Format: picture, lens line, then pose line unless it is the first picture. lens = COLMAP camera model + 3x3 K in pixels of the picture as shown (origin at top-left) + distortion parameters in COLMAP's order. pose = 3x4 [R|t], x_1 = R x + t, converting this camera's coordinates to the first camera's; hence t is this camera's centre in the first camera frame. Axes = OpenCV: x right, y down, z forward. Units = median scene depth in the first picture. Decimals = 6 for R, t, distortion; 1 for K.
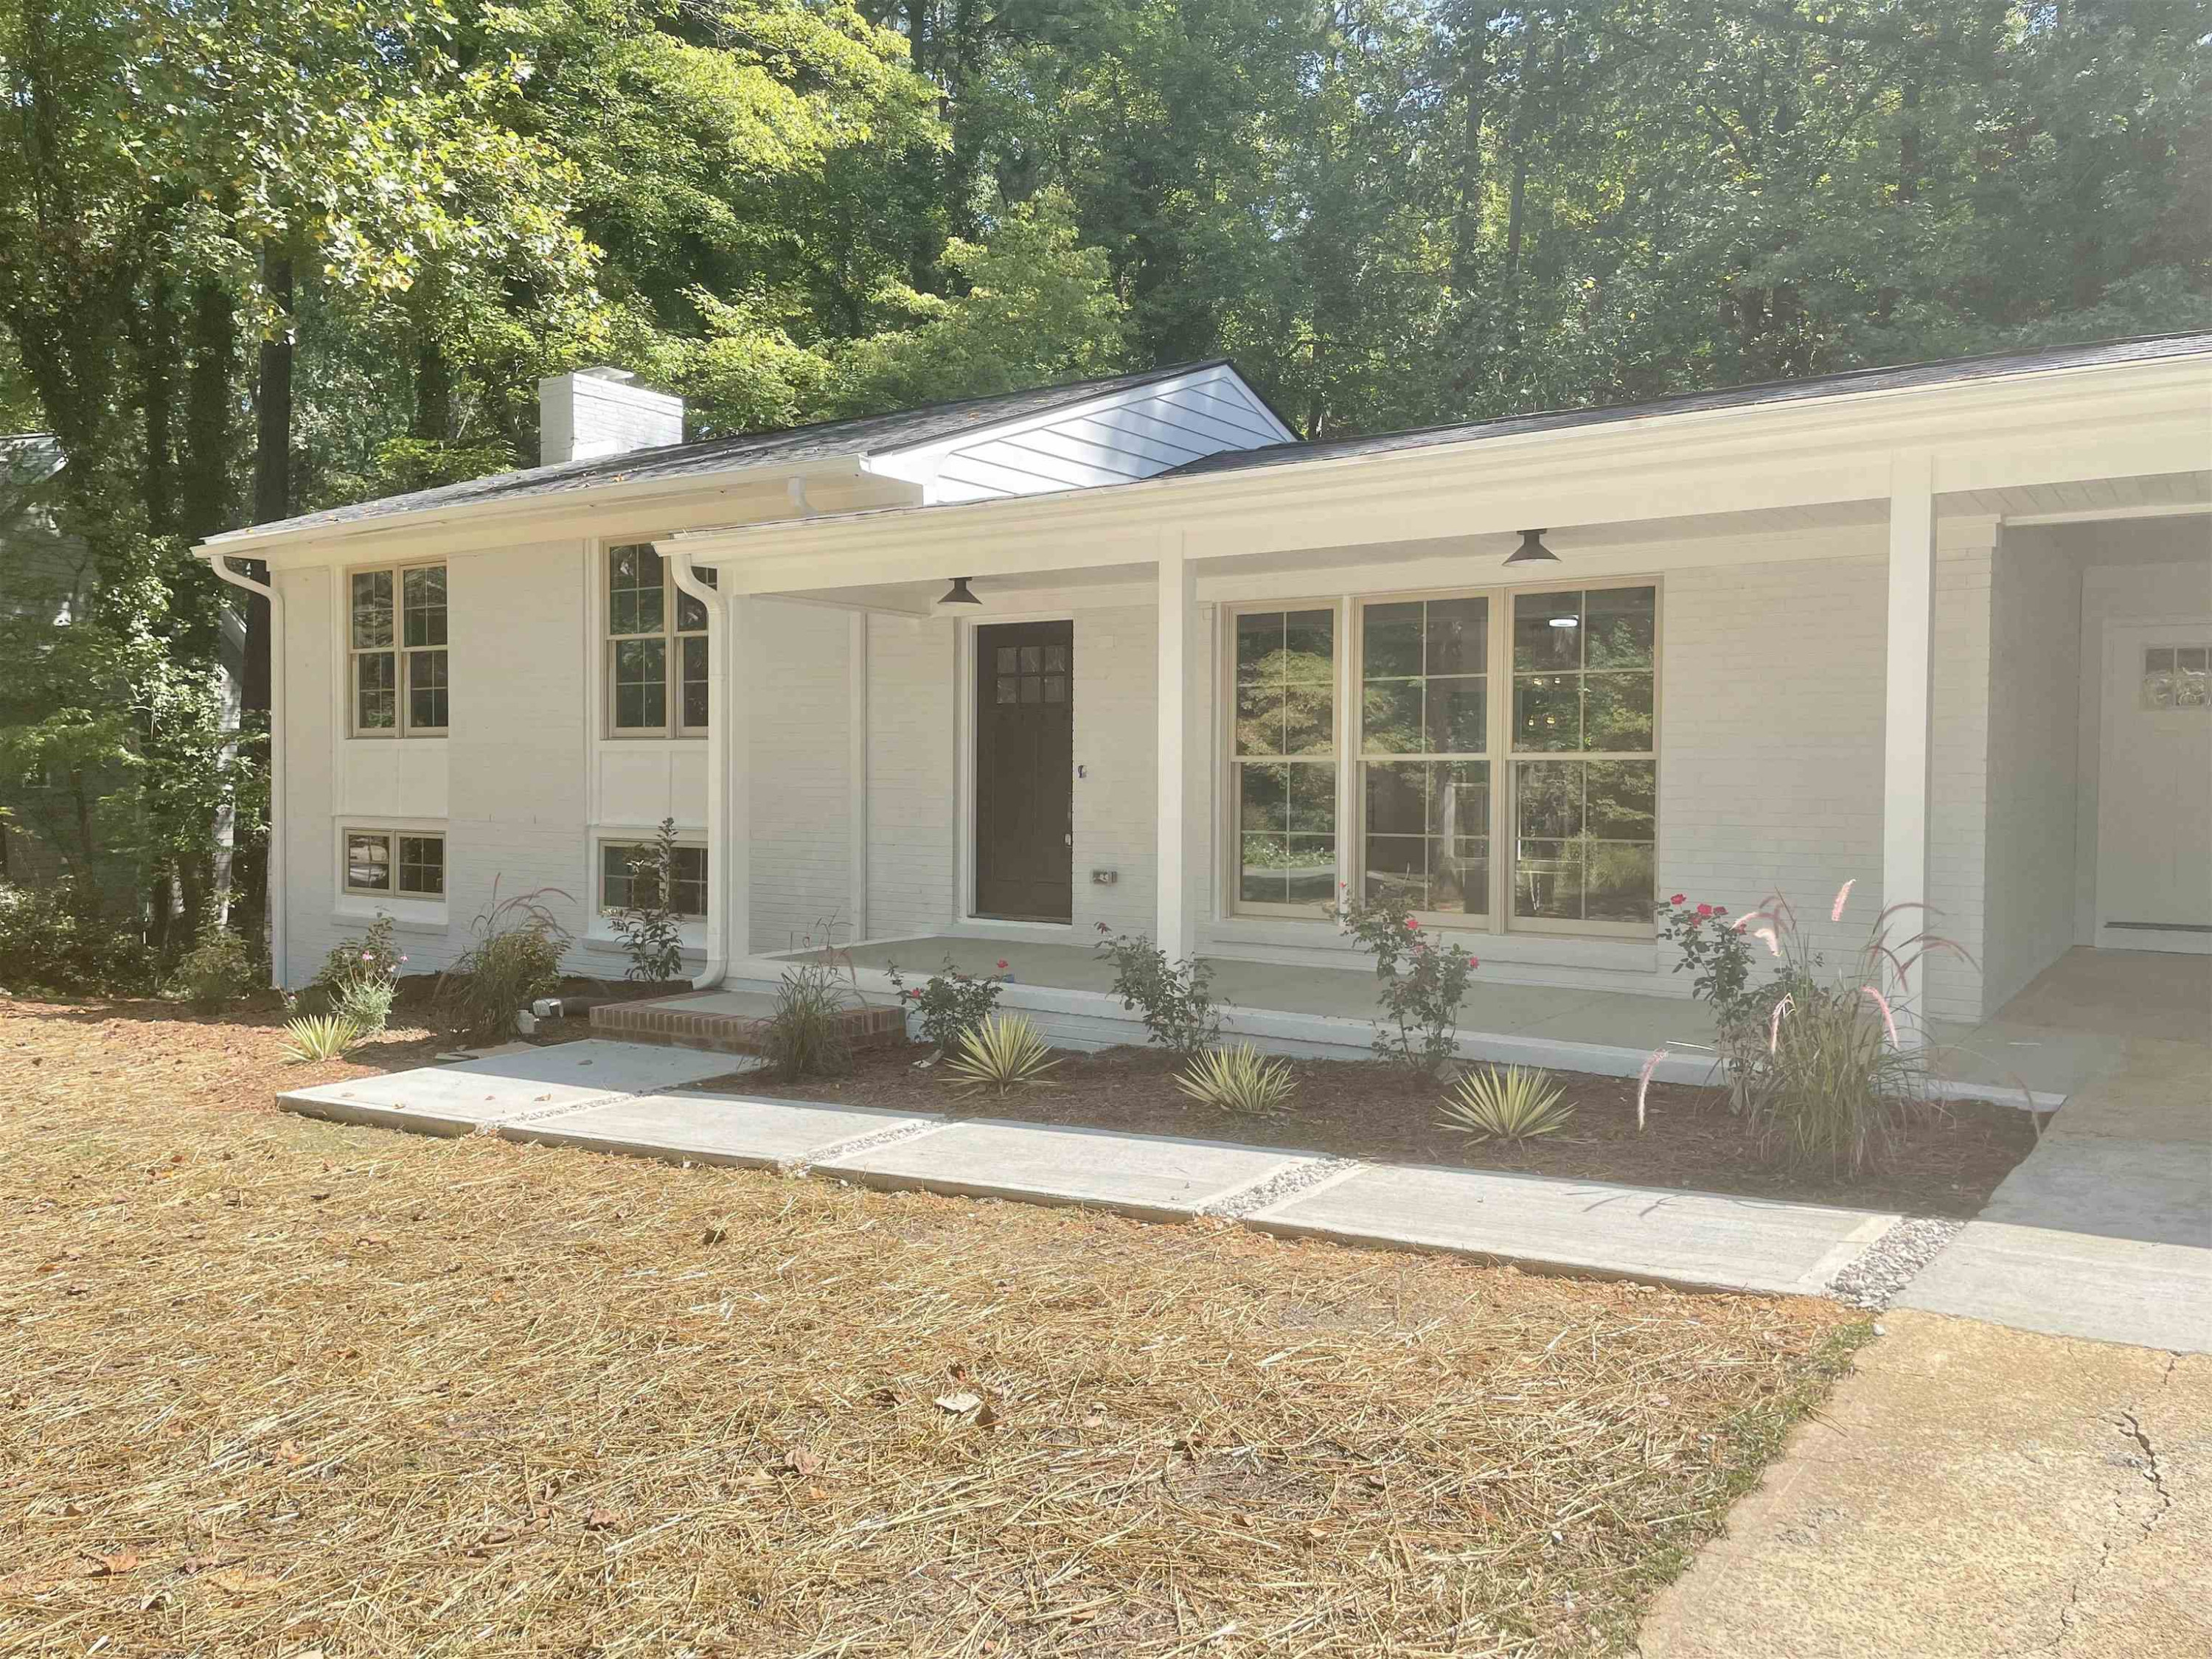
lens RADIAL K [[1646.6, 0, 1106.0], [0, 1646.6, 829.5], [0, 0, 1]] dist [0.089810, -0.120885]
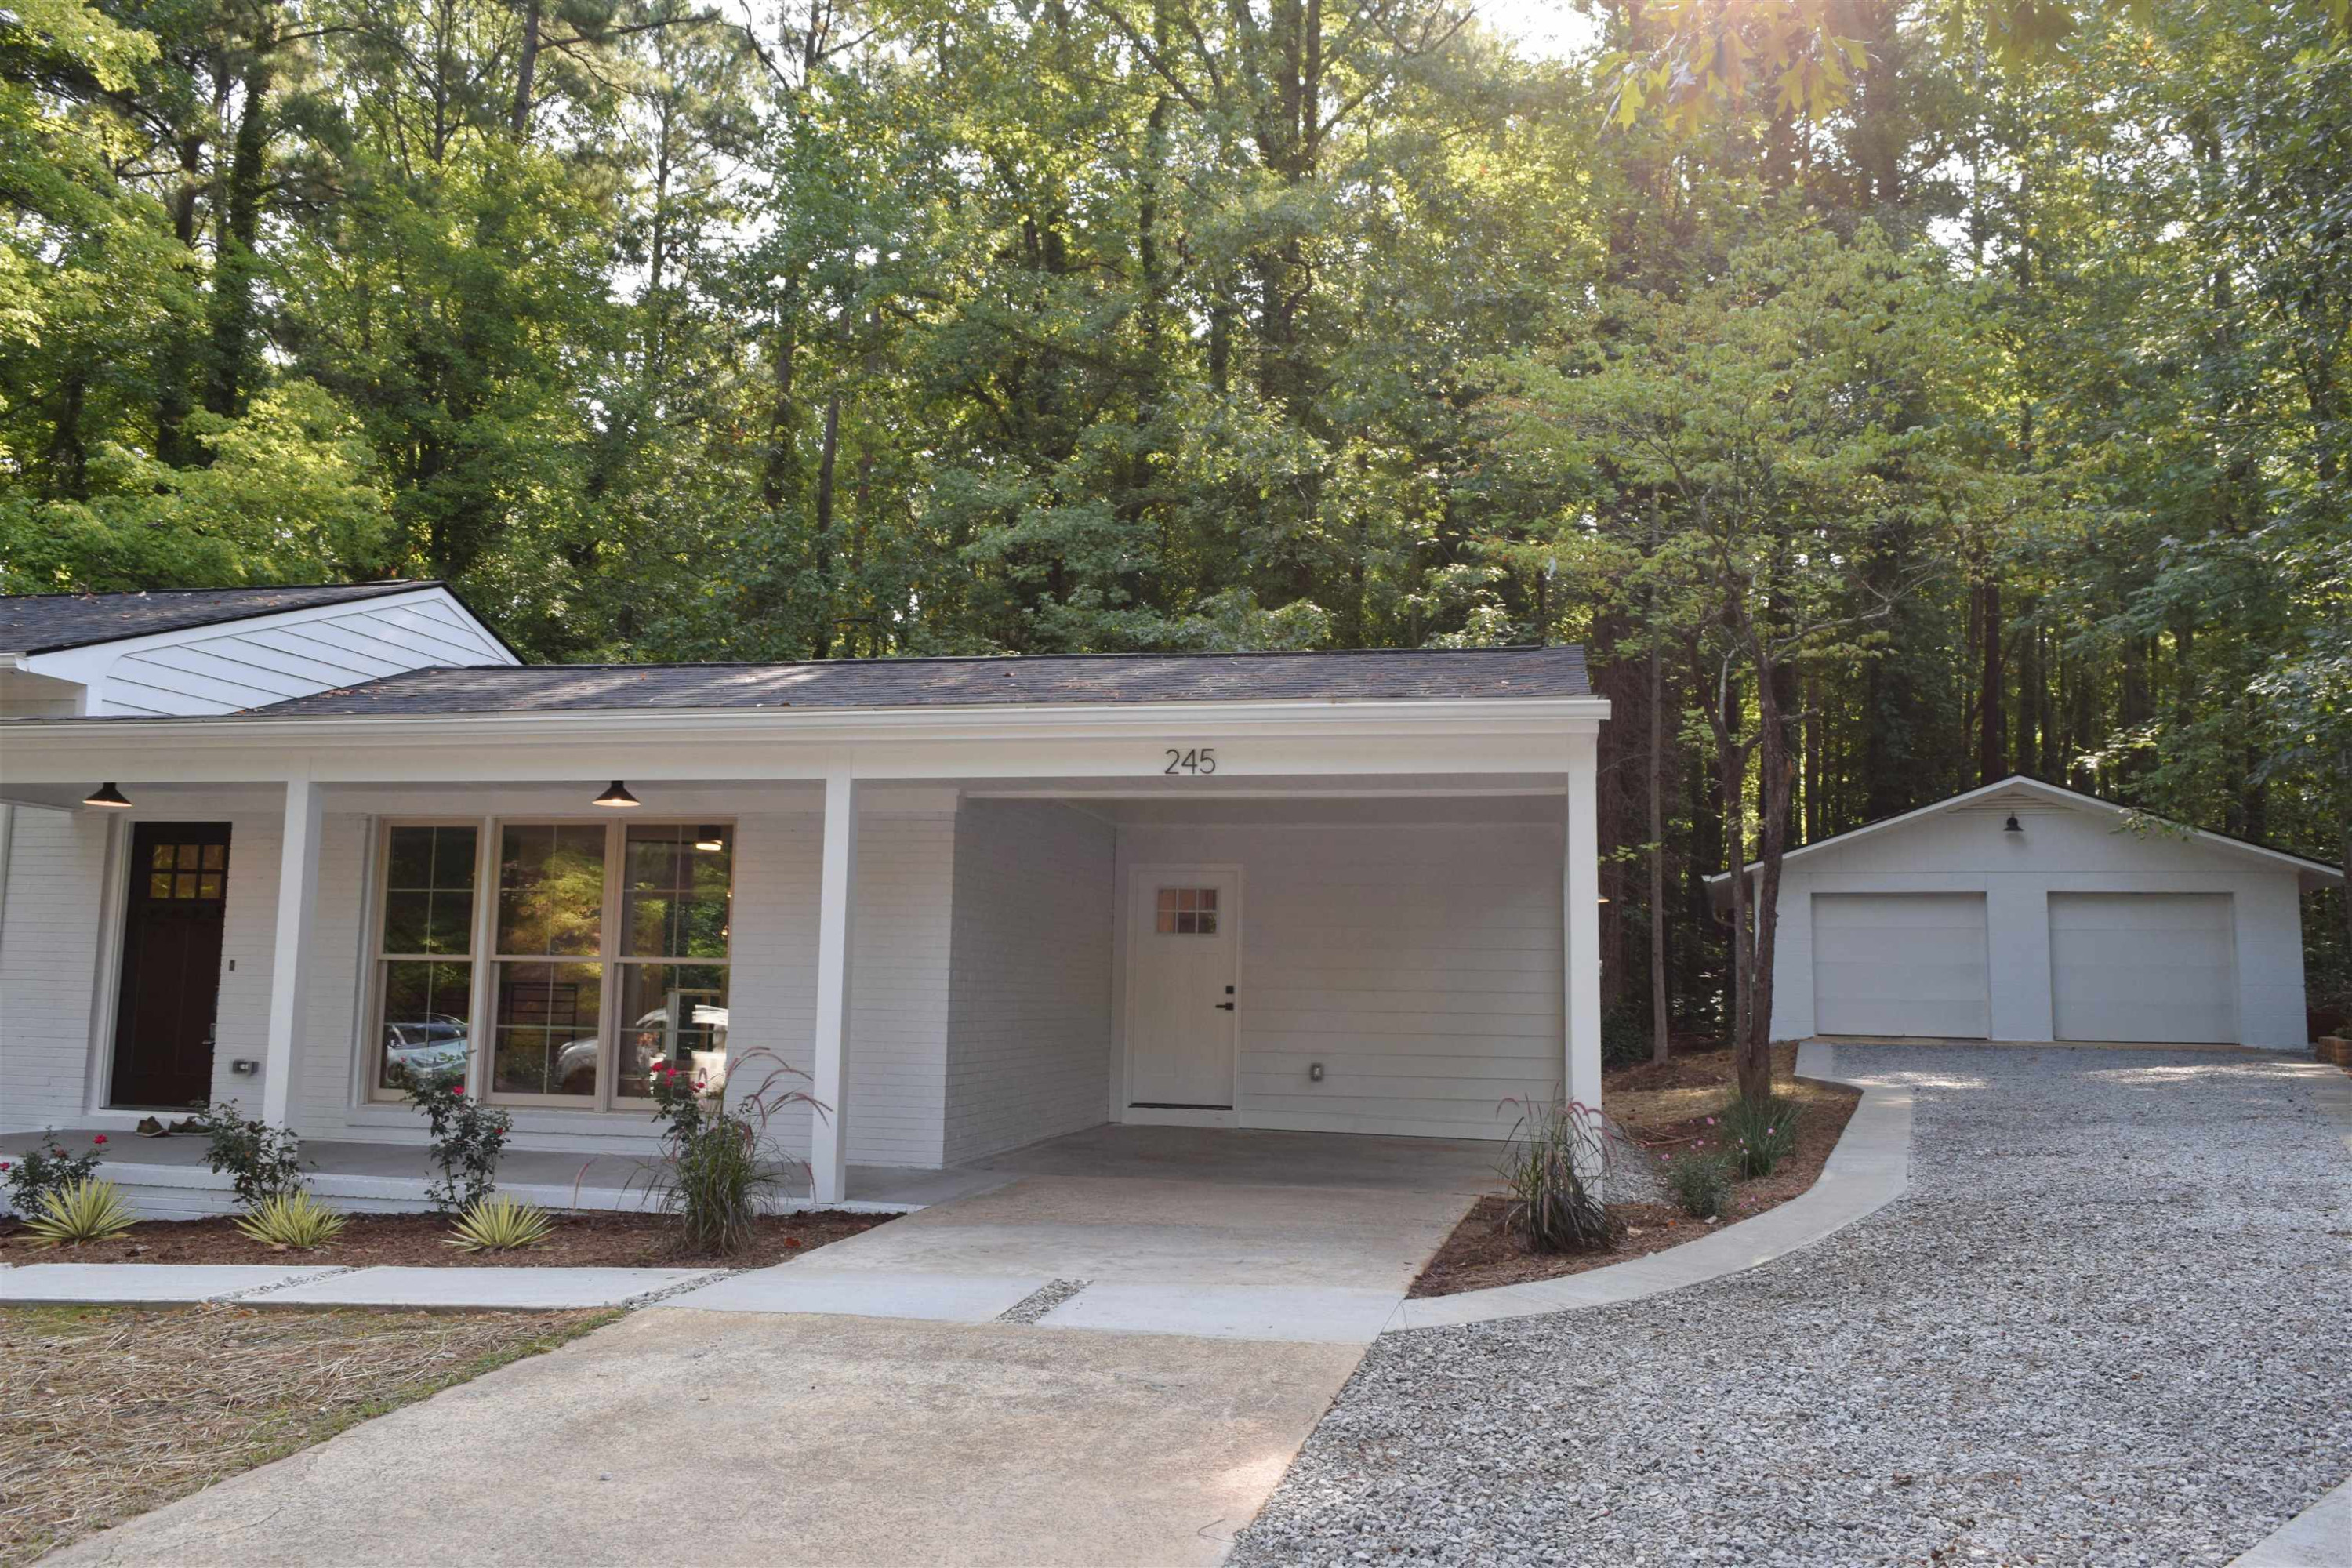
lens RADIAL K [[1831.2, 0, 1176.0], [0, 1831.2, 784.0], [0, 0, 1]] dist [-0.005991, -0.004420]
pose [[0.924261, 0.059110, 0.377157, 0.100633], [-0.003594, 0.989244, -0.146233, 0.019526], [-0.381744, 0.133802, 0.914532, -0.326322]]
